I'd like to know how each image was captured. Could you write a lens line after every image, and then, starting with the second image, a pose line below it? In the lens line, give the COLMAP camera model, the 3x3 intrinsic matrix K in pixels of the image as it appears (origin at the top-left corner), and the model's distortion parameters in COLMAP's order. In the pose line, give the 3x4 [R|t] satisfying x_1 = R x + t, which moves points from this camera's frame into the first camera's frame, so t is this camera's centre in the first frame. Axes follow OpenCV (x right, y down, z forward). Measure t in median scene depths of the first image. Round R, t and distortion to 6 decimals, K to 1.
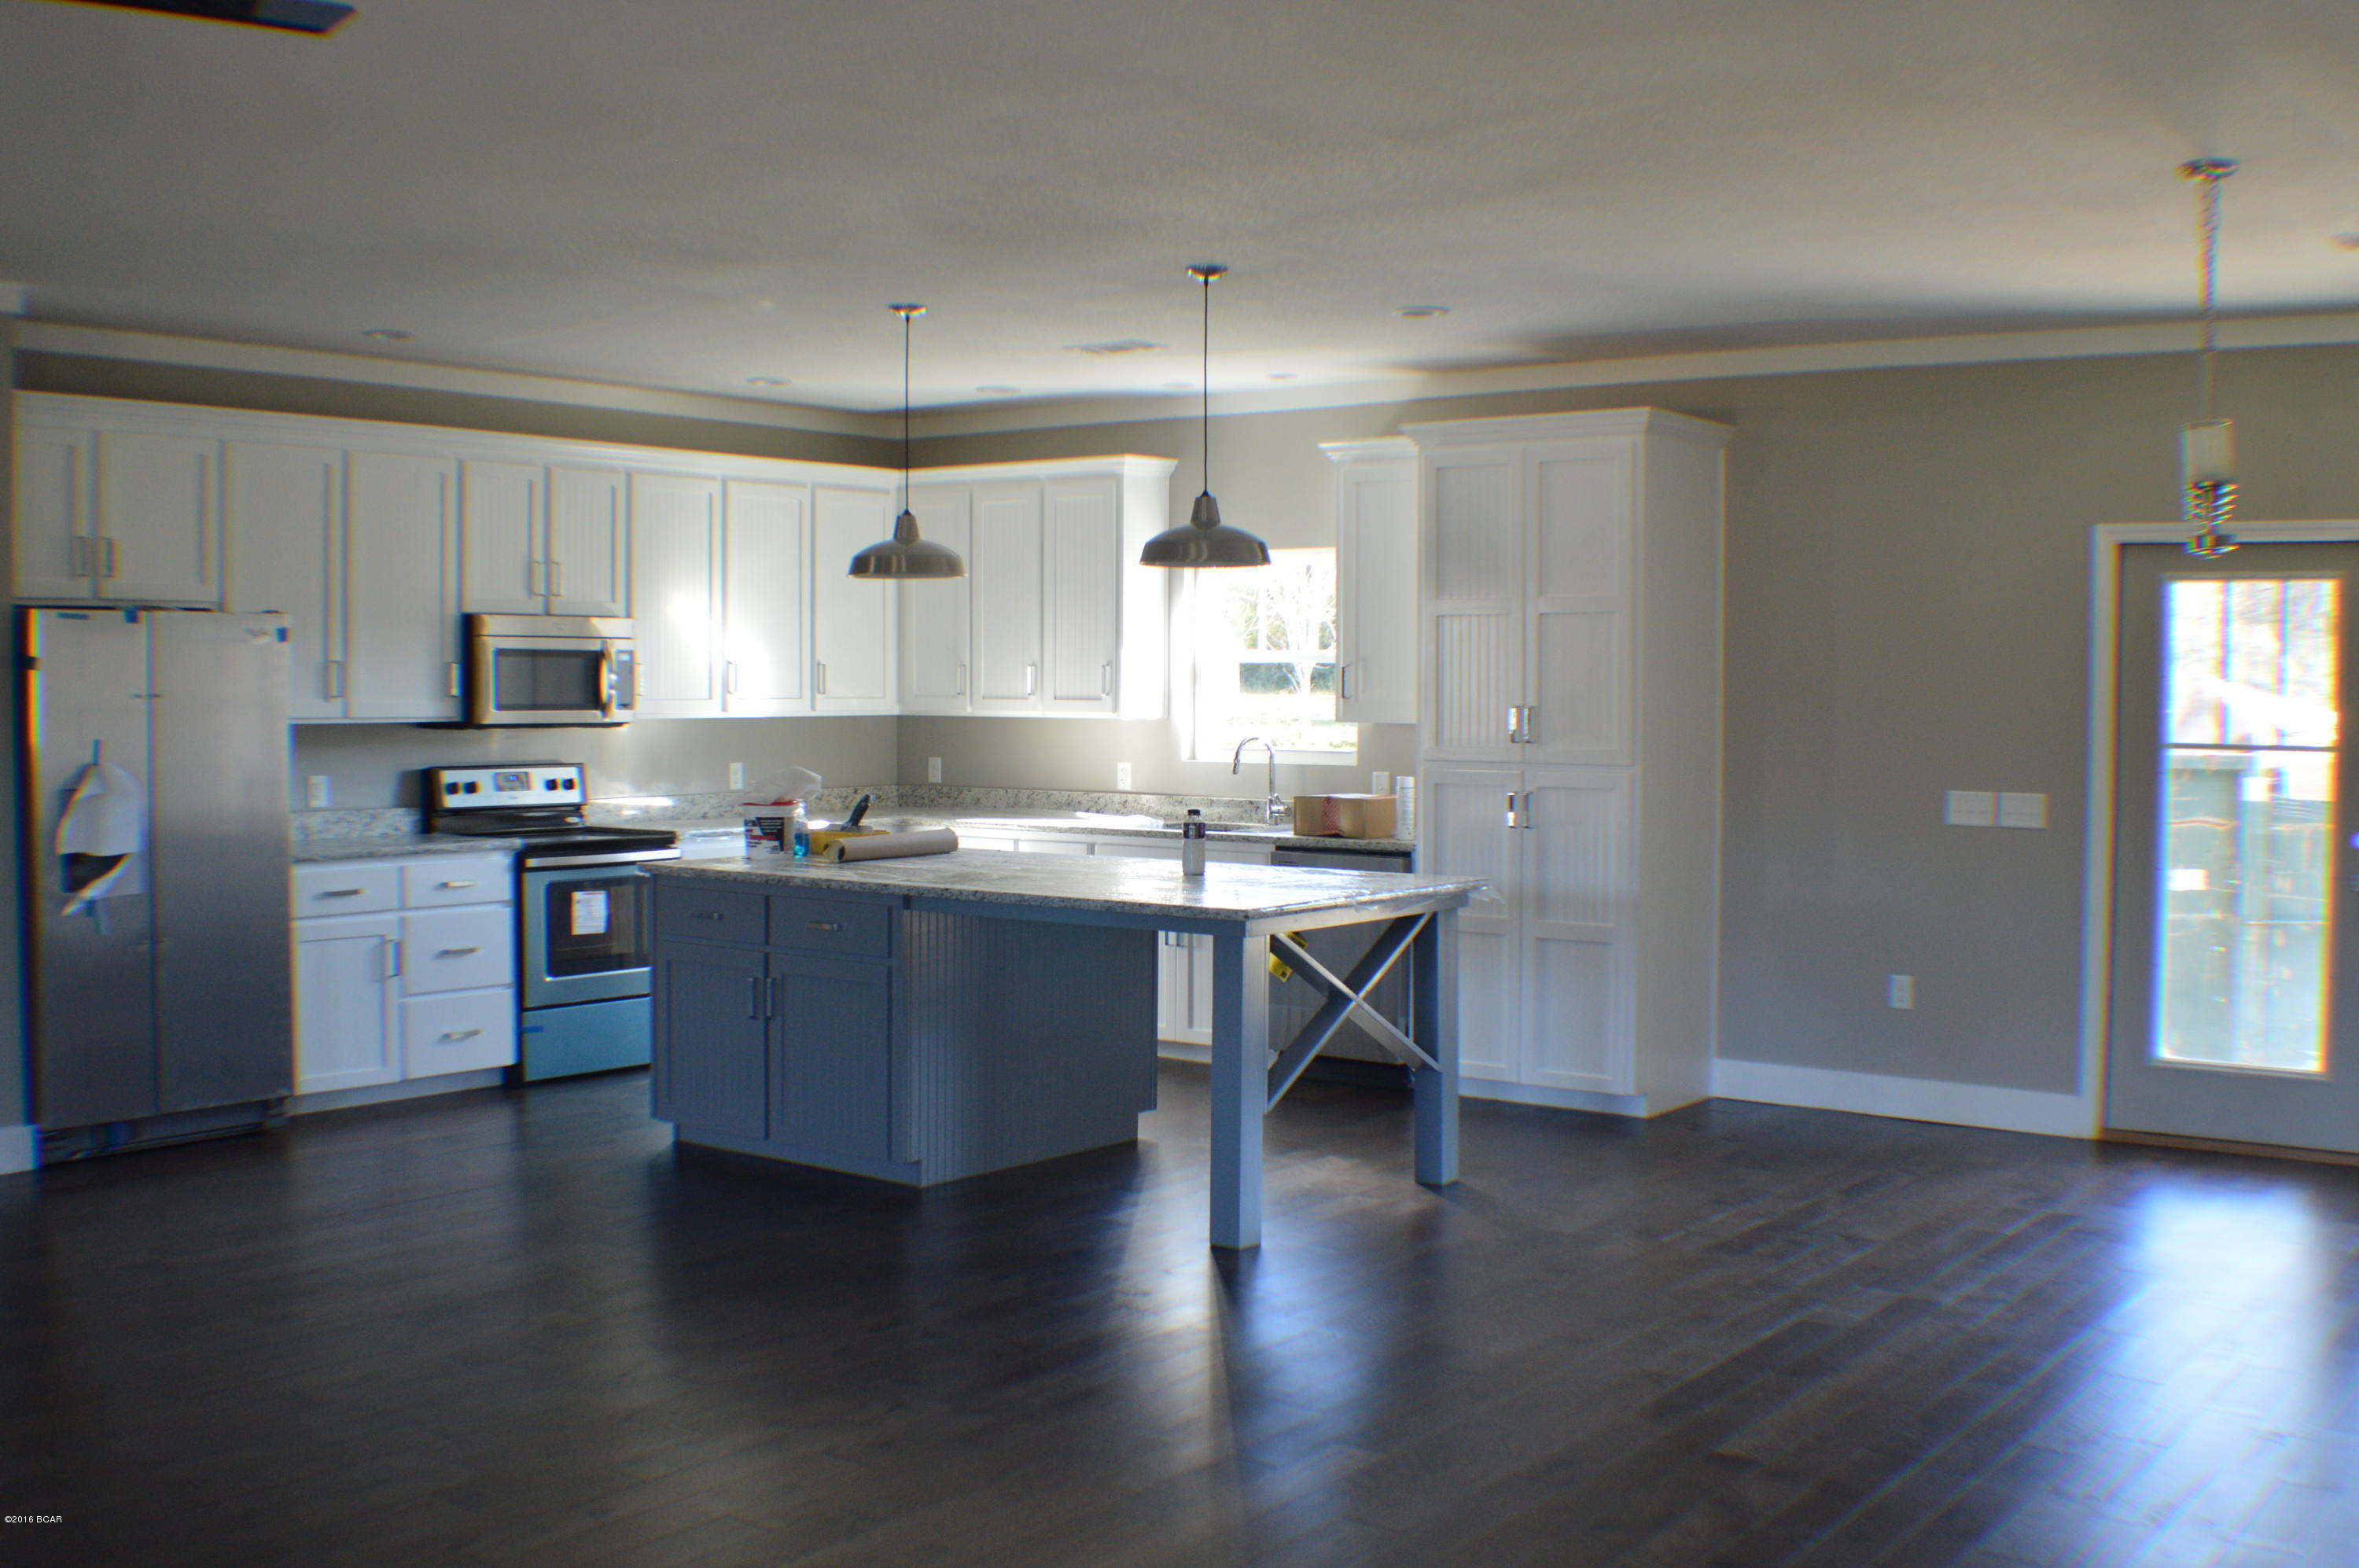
lens RADIAL K [[2399.8, 0, 1177.3], [0, 2399.8, 826.7], [0, 0, 1]] dist [-0.158873, 0.012702]
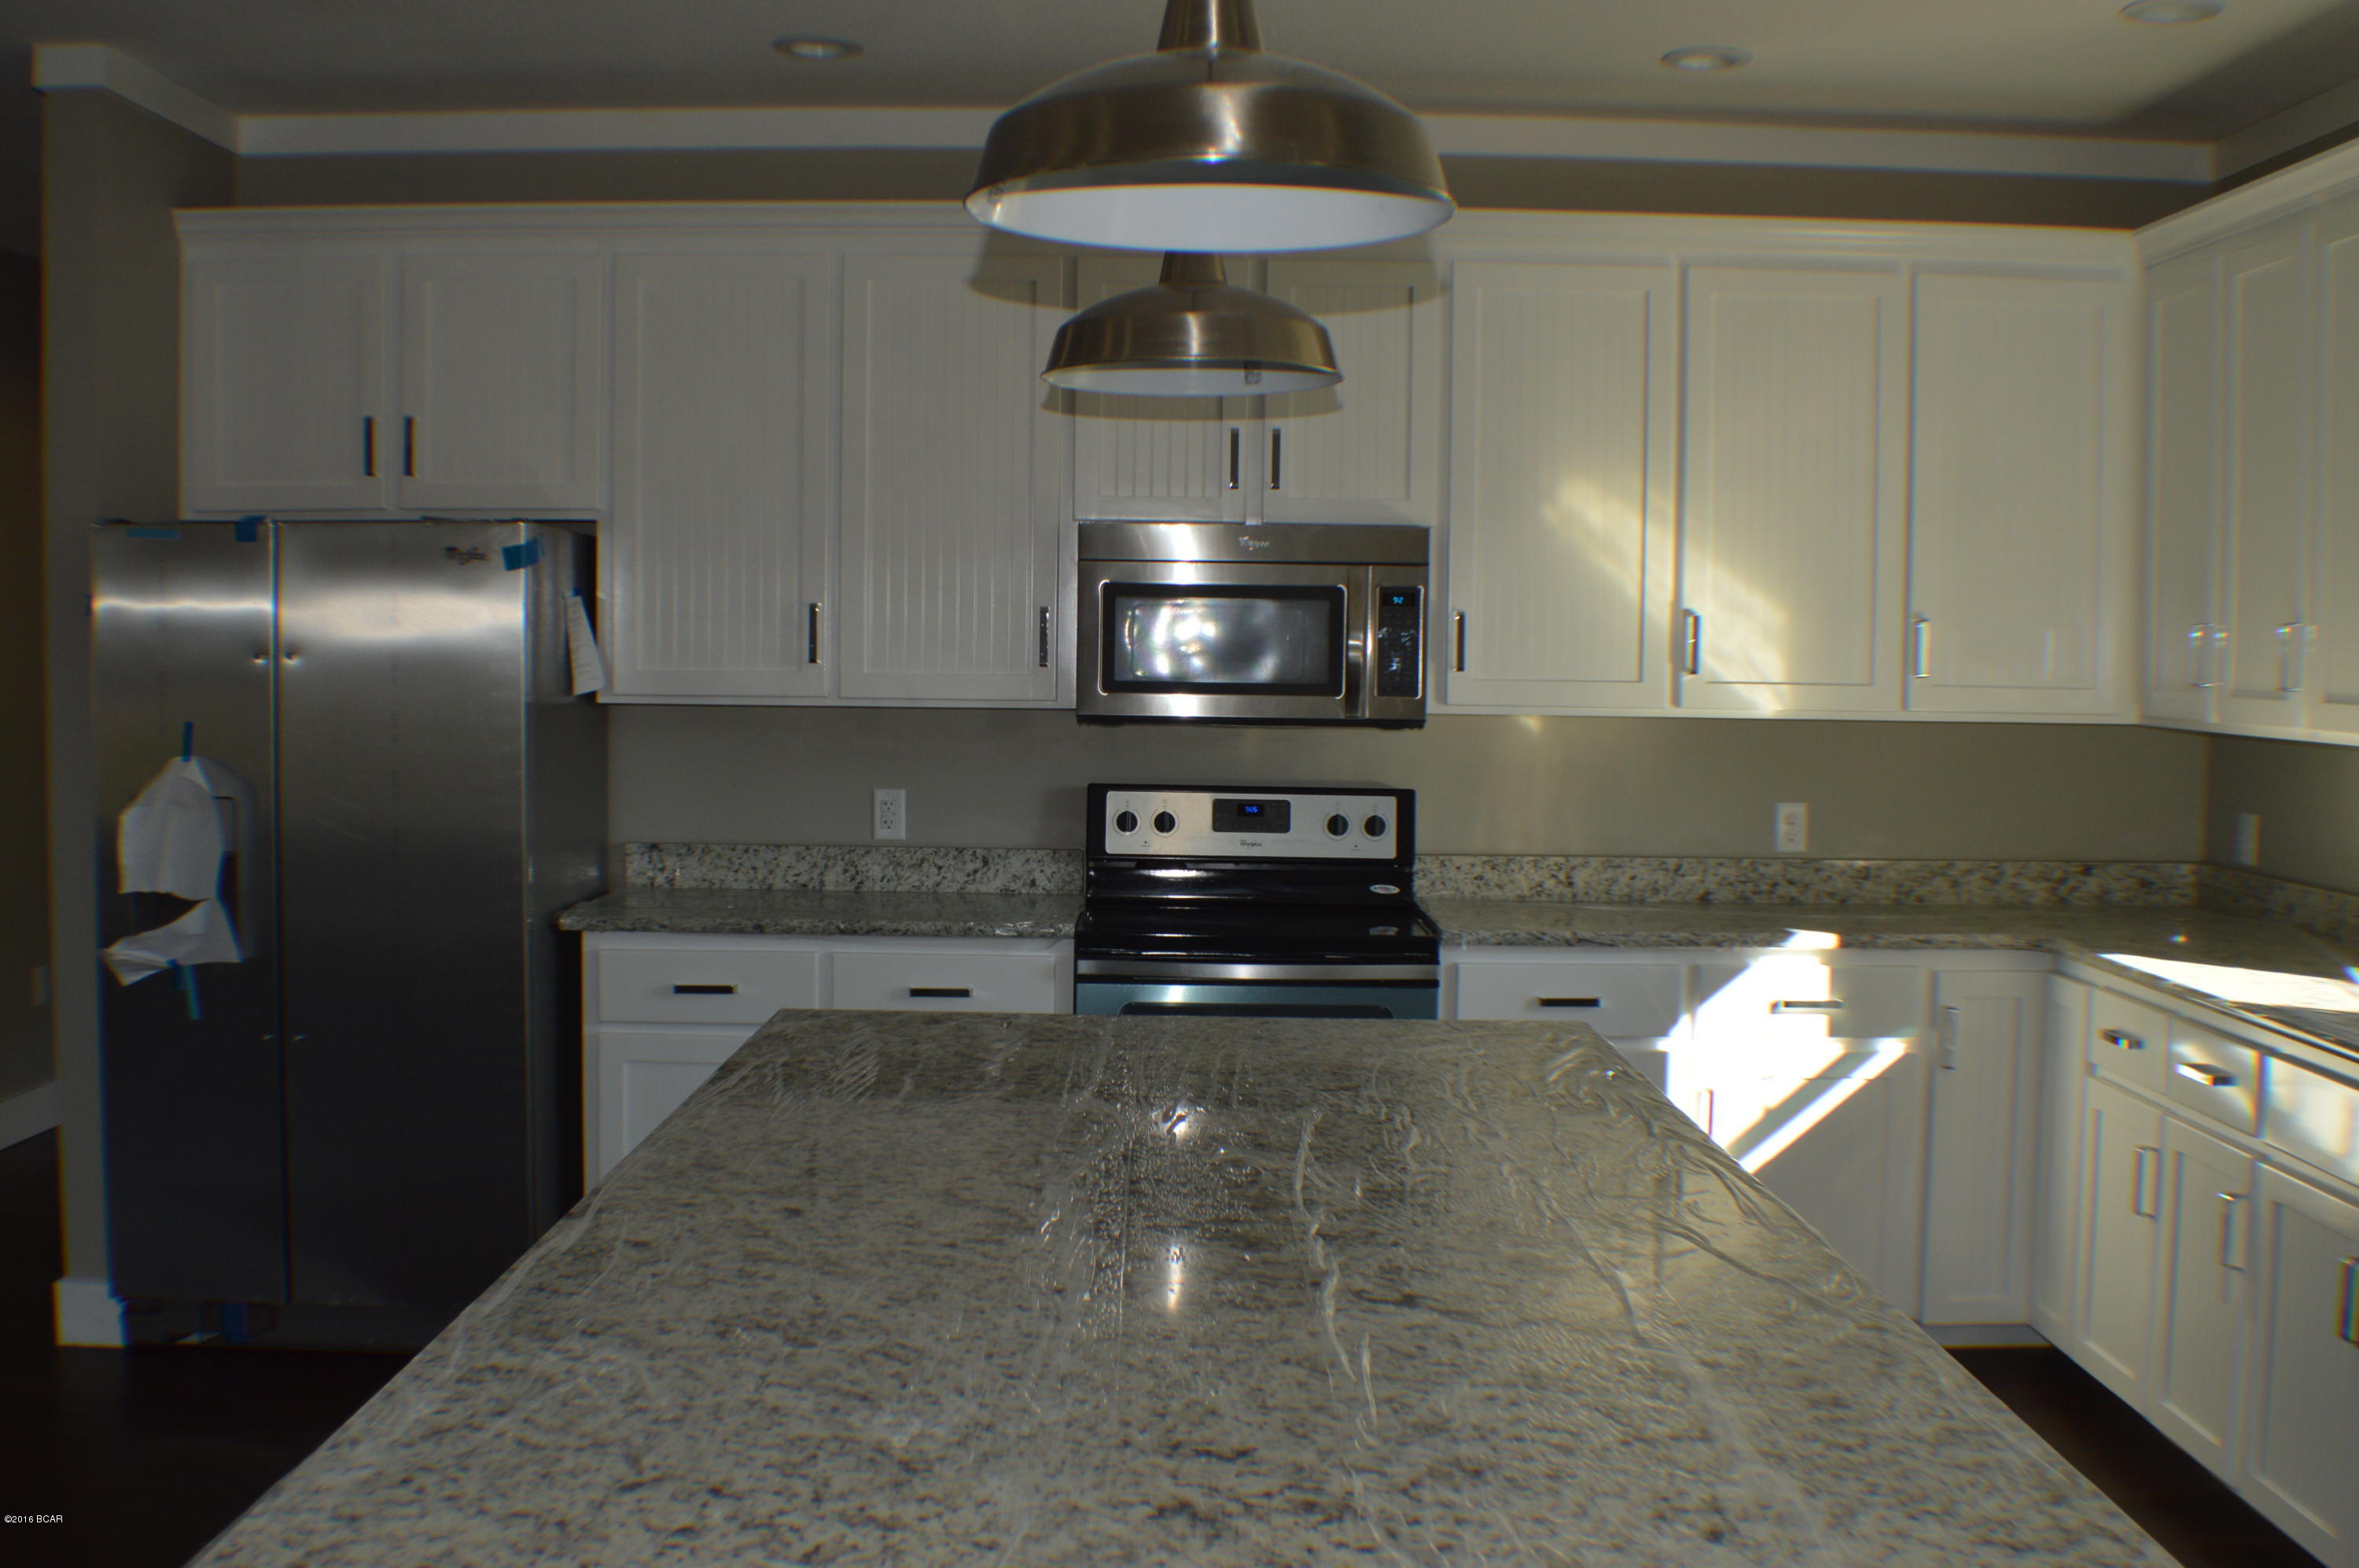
lens RADIAL K [[2399.8, 0, 1177.3], [0, 2399.8, 826.7], [0, 0, 1]] dist [-0.158873, 0.012702]
pose [[0.606651, 0.062824, -0.792482, 0.178358], [-0.057638, 0.997725, 0.034972, -0.037255], [0.792876, 0.024461, 0.608892, 0.654196]]
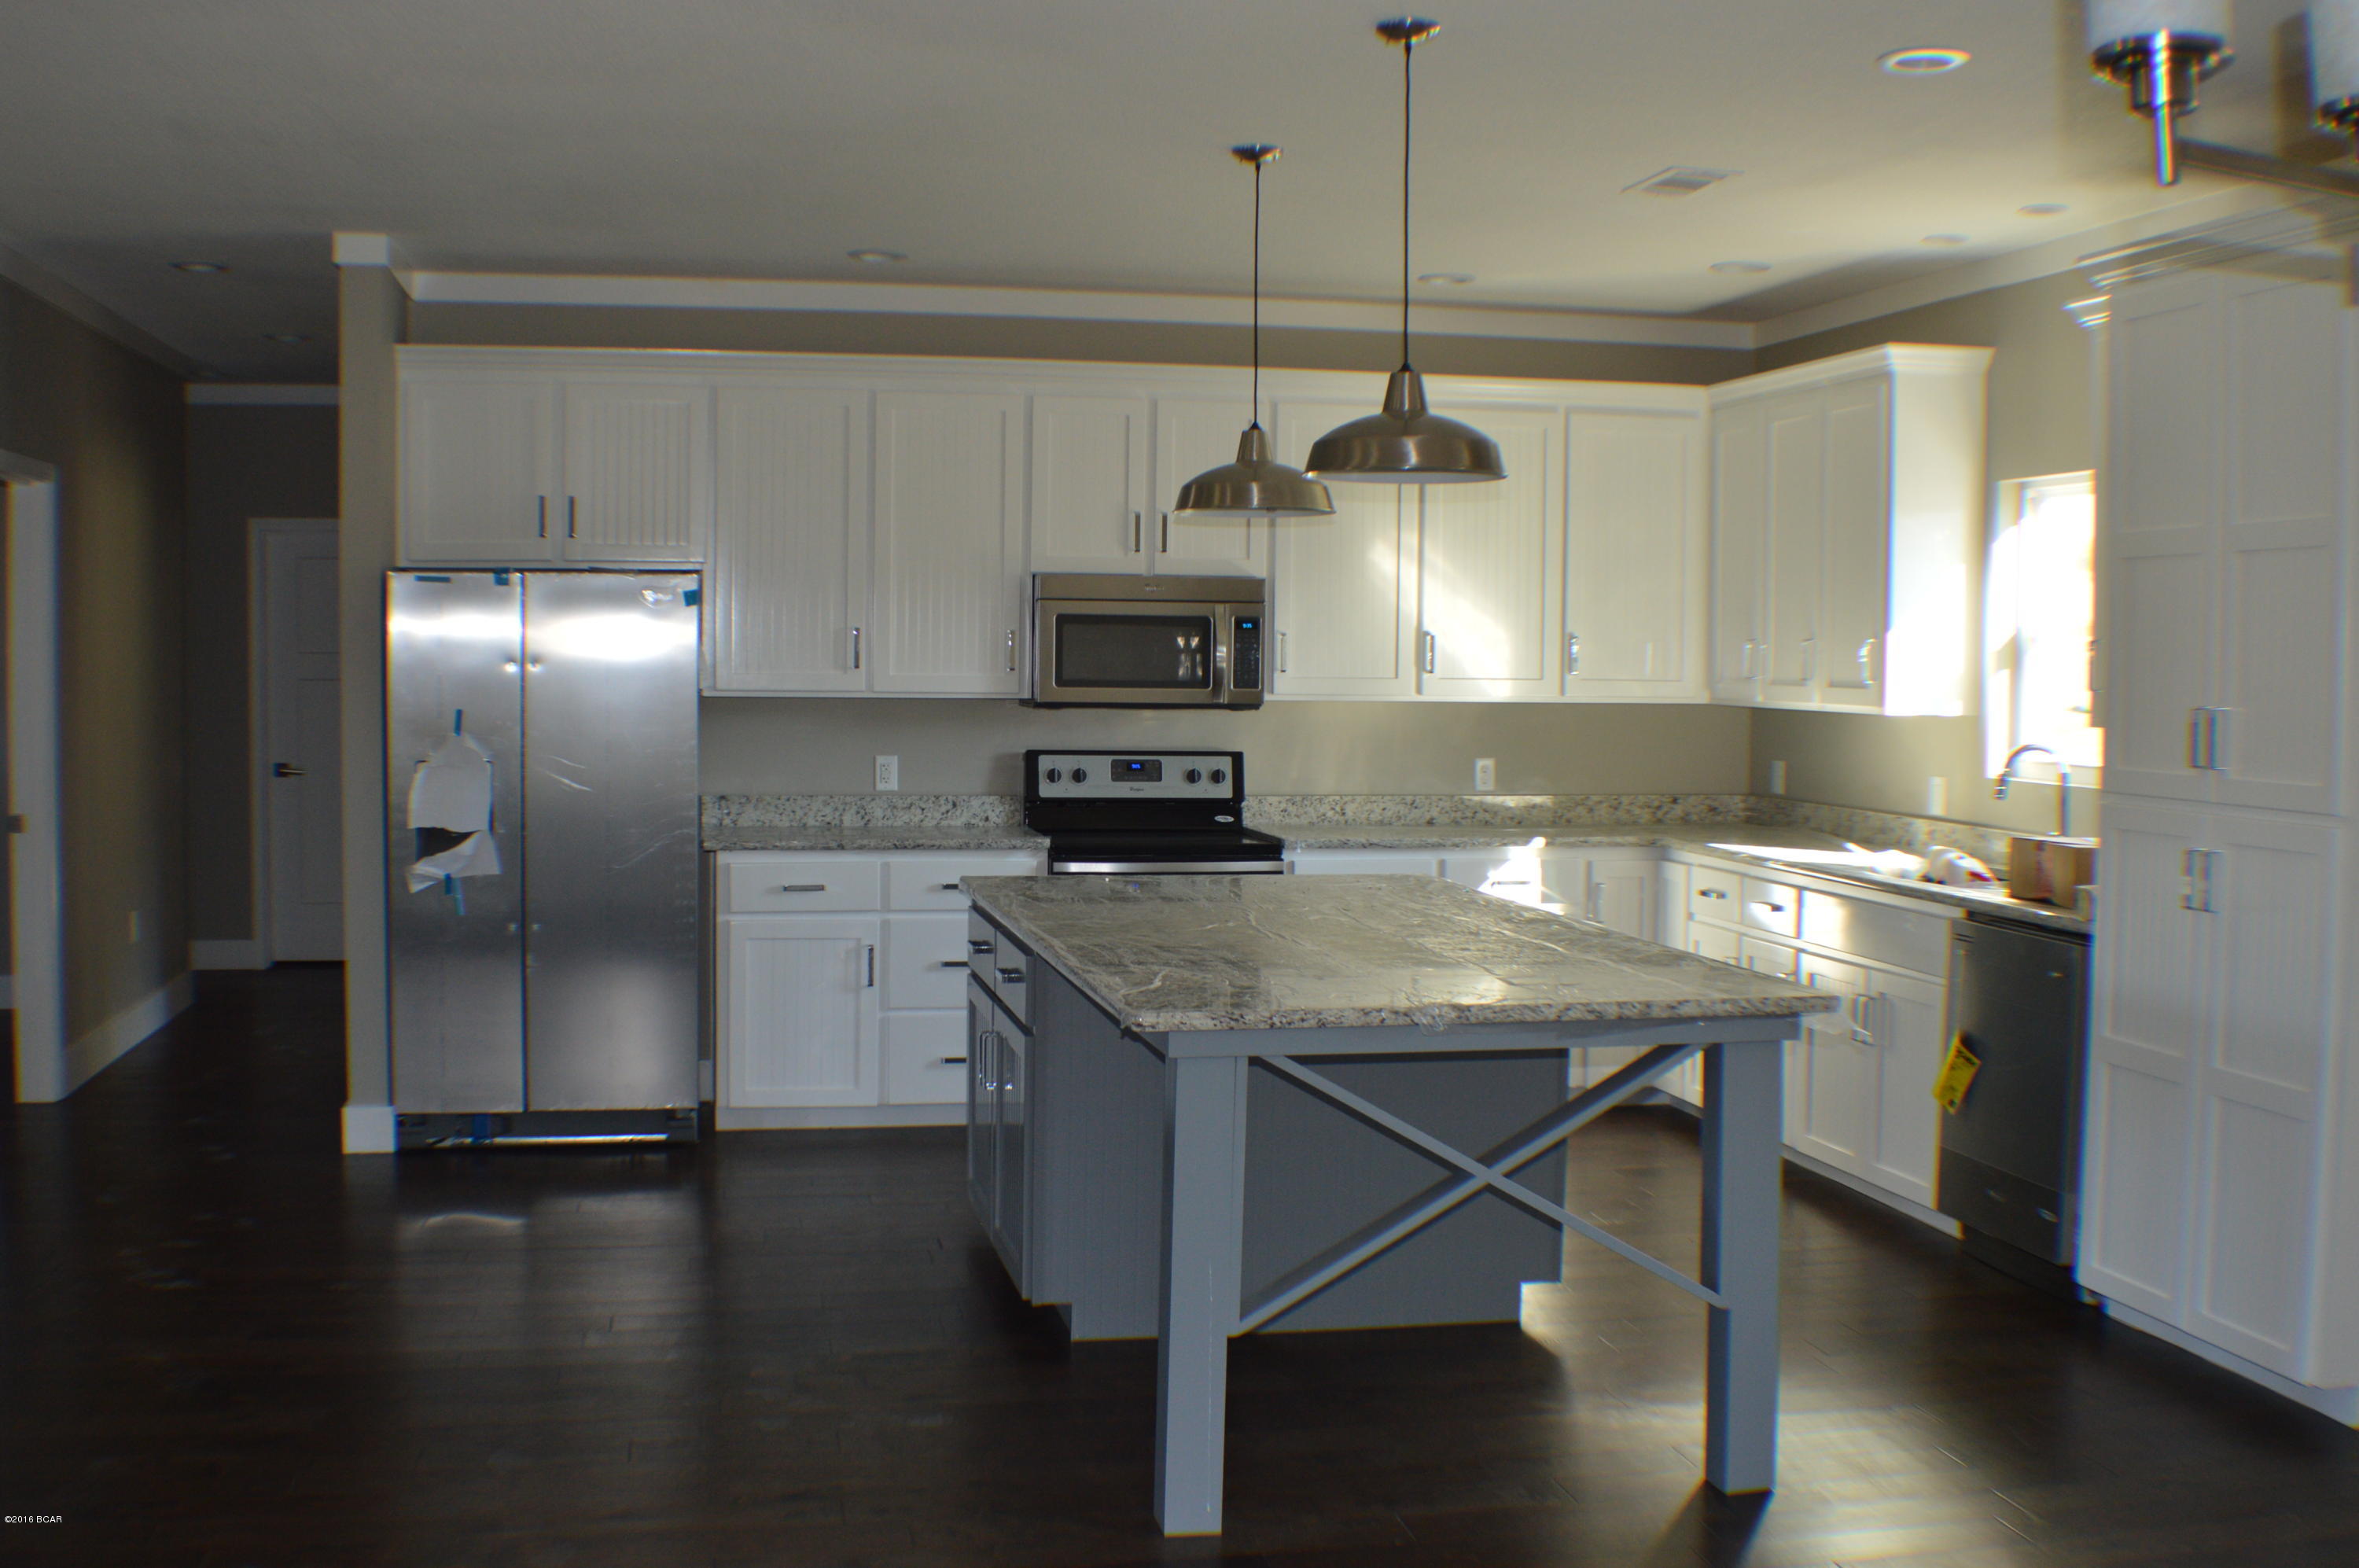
lens RADIAL K [[2399.8, 0, 1177.3], [0, 2399.8, 826.7], [0, 0, 1]] dist [-0.158873, 0.012702]
pose [[0.754755, 0.050890, -0.654029, 0.309885], [-0.046468, 0.998630, 0.024079, -0.021179], [0.654359, 0.012218, 0.756086, 0.368279]]
